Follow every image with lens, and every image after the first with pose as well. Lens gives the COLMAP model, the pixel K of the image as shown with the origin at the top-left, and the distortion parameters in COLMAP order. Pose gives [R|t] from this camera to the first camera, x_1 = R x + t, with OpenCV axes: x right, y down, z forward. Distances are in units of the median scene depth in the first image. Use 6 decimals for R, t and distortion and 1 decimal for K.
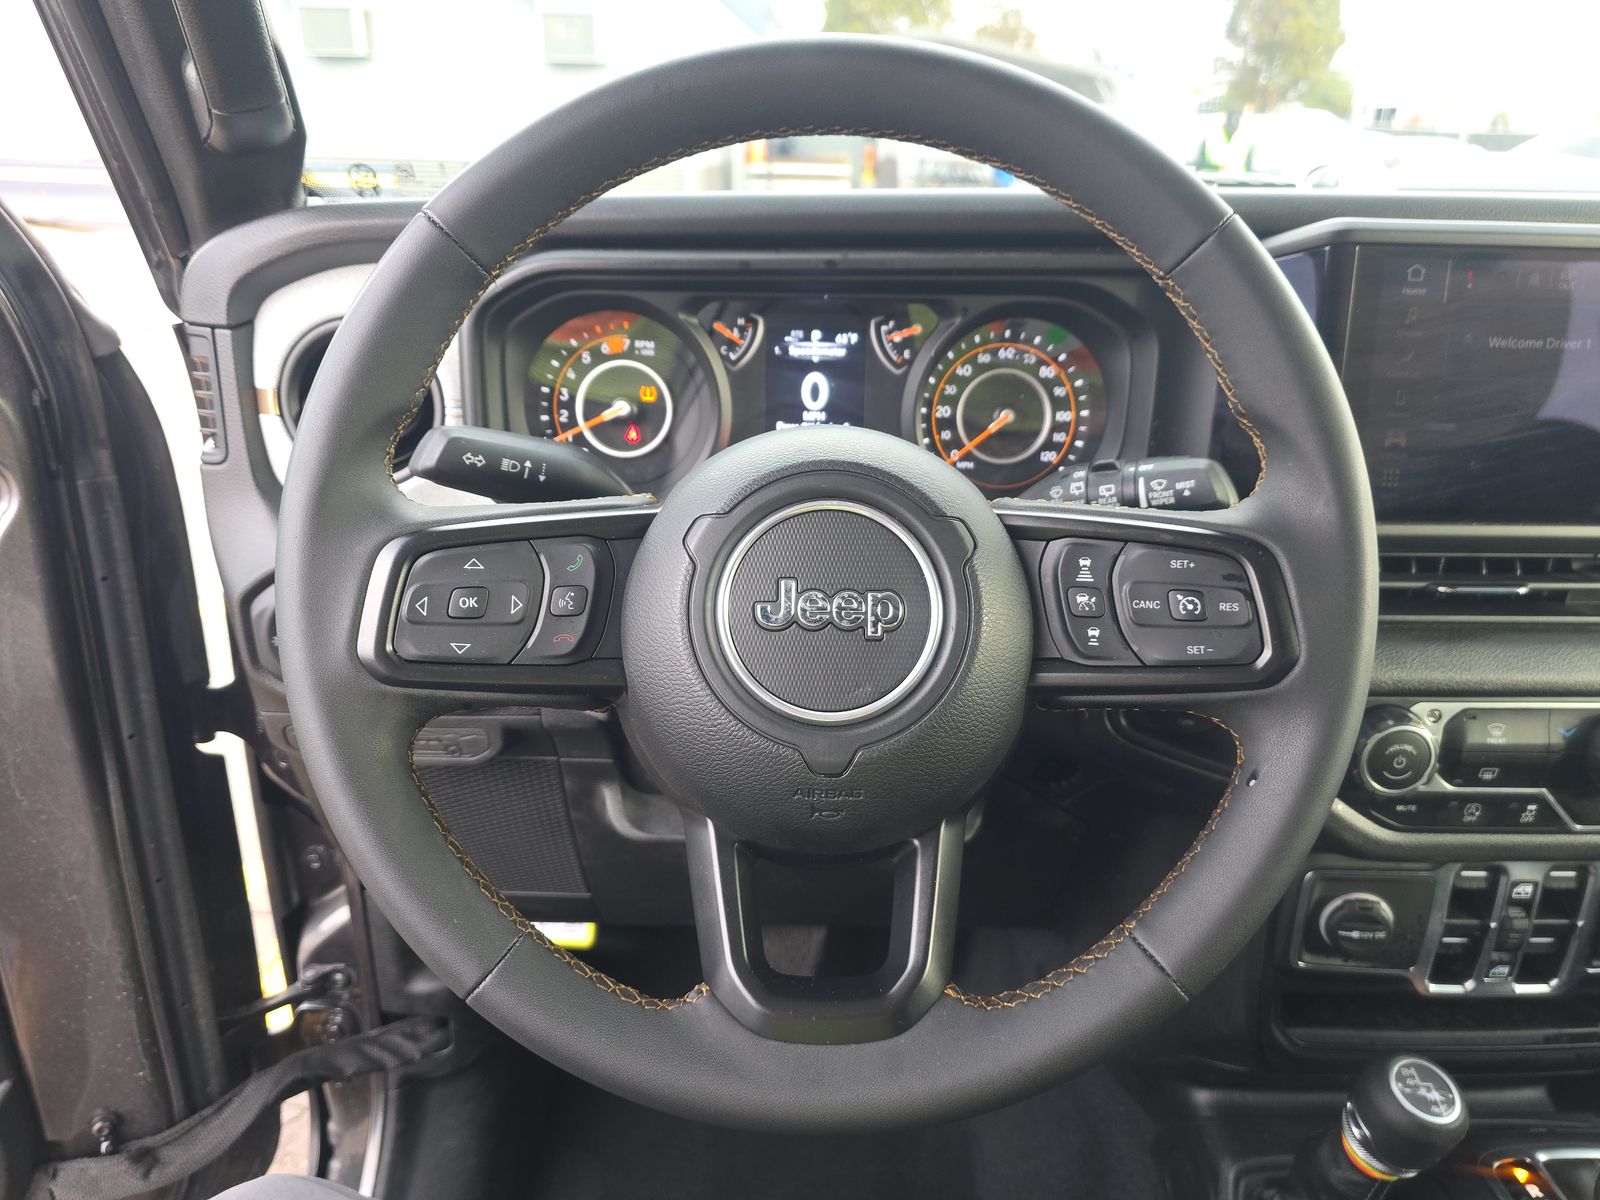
lens RADIAL K [[1114.0, 0, 800.0], [0, 1114.0, 600.0], [0, 0, 1]] dist [0.001635, -0.000167]
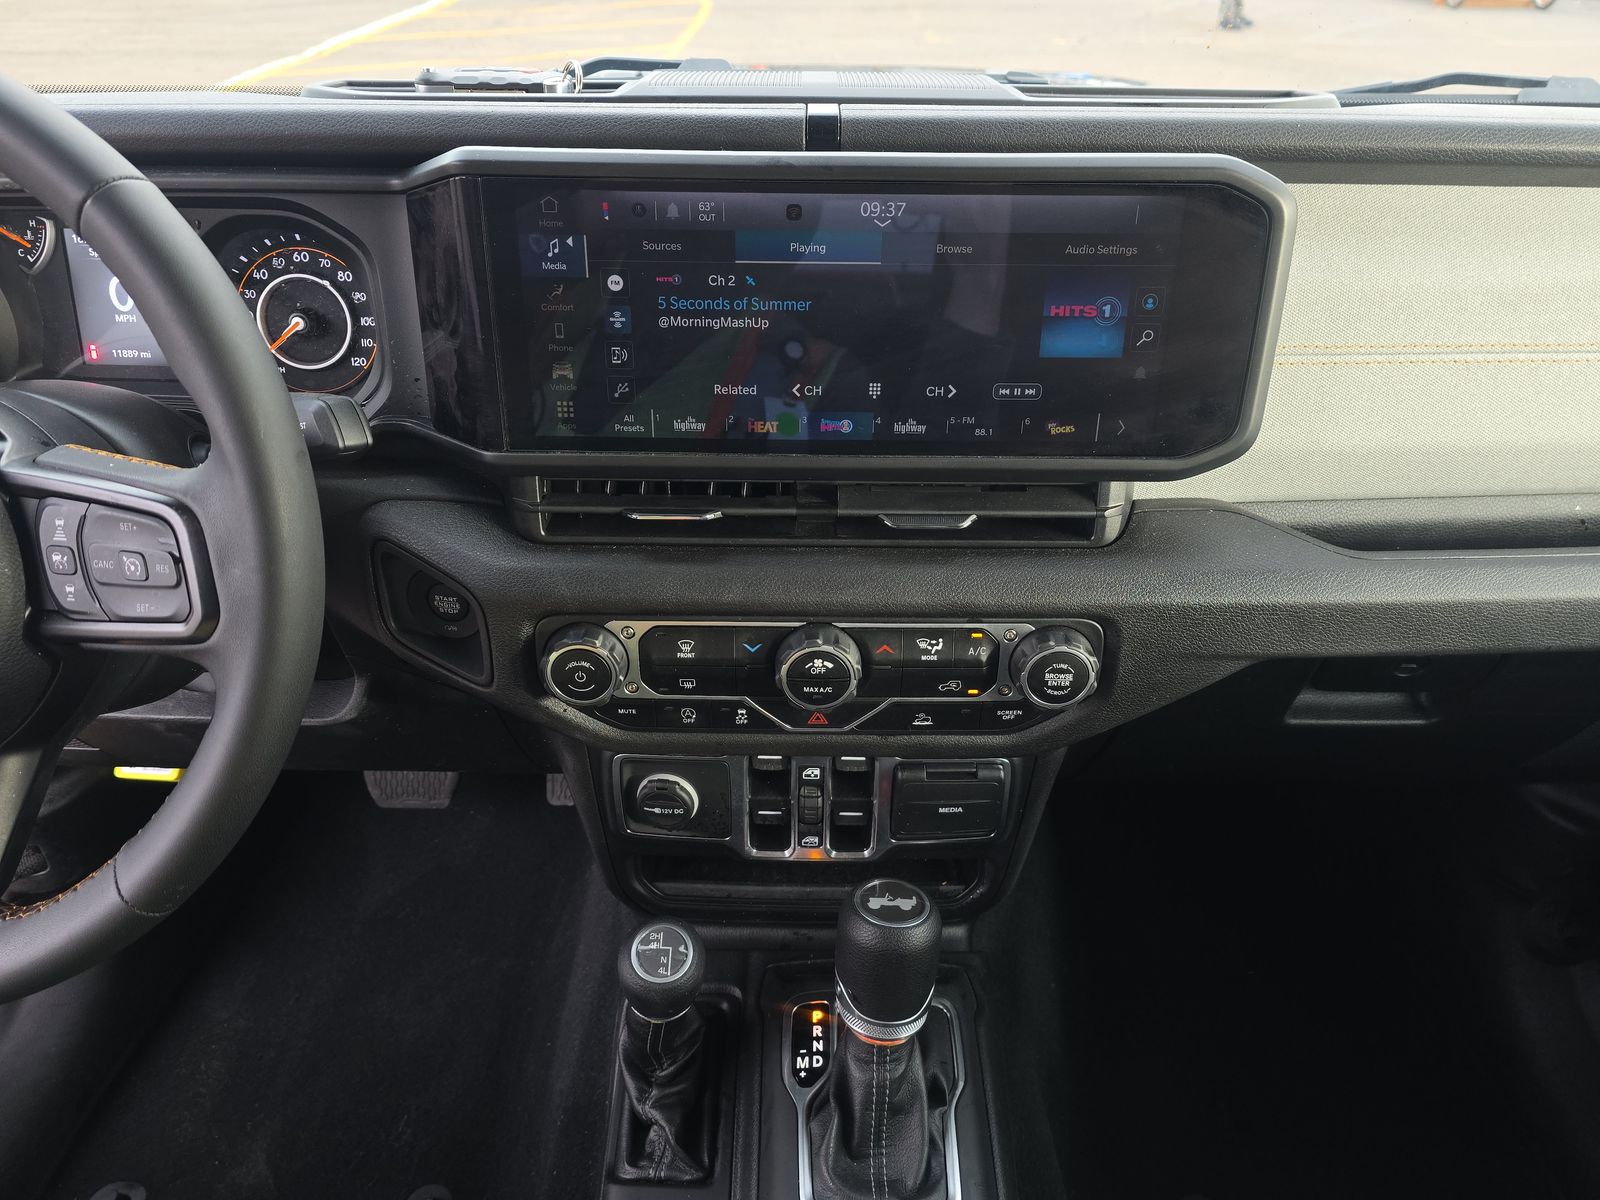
lens RADIAL K [[1077.8, 0, 799.7], [0, 1077.8, 583.4], [0, 0, 1]] dist [0.079135, -0.093340]
pose [[0.999885, 0.009229, -0.012033, 0.652743], [-0.006955, 0.984205, 0.176899, -0.111195], [0.013475, -0.176795, 0.984156, -0.010355]]
